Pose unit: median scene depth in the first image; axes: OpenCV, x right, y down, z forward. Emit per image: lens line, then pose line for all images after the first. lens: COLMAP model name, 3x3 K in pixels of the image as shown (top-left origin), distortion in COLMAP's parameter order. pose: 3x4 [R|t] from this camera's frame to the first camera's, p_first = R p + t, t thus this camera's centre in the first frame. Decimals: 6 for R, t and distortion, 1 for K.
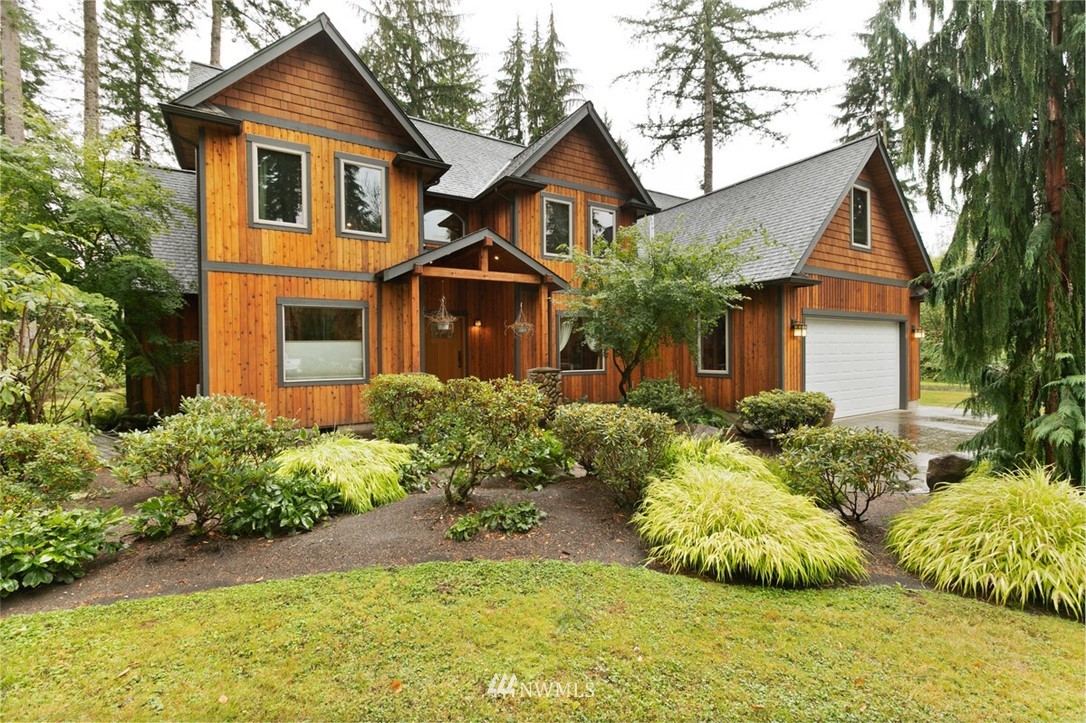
lens RADIAL K [[483.8, 0, 543.8], [0, 483.8, 360.1], [0, 0, 1]] dist [0.003098, -0.002252]
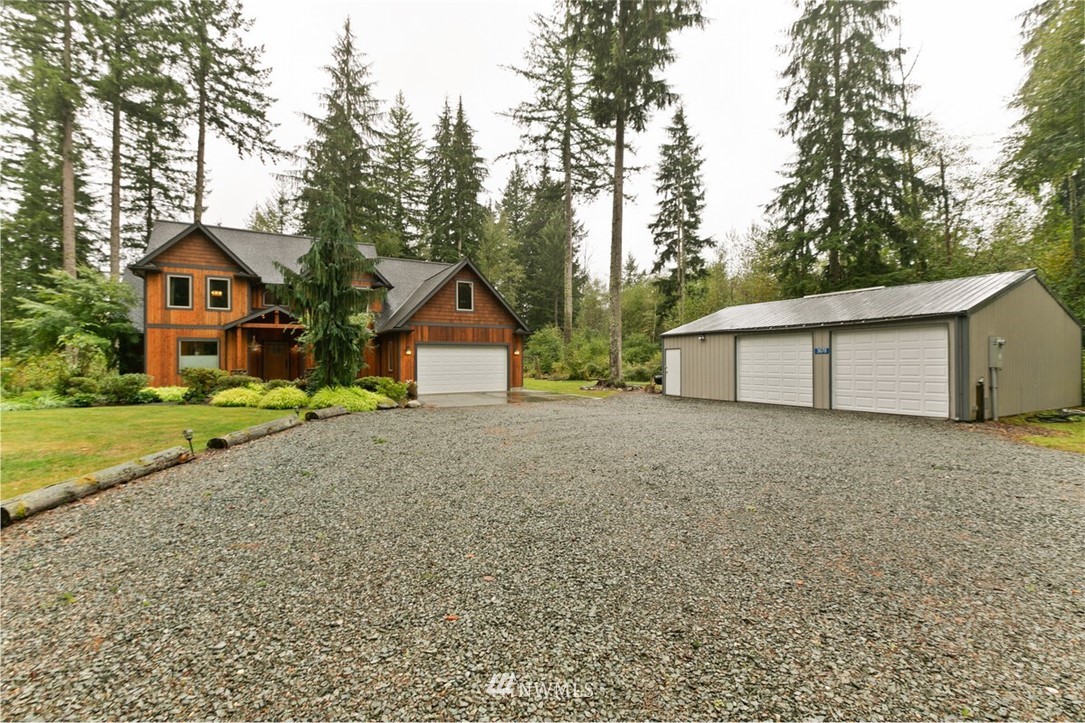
lens RADIAL K [[483.4, 0, 541.5], [0, 483.4, 359.4], [0, 0, 1]] dist [0.003098, -0.002252]
pose [[0.999241, 0.006980, -0.038334, 1.207191], [-0.007768, 0.999761, -0.020446, 0.014183], [0.038183, 0.020728, 0.999056, -1.191876]]
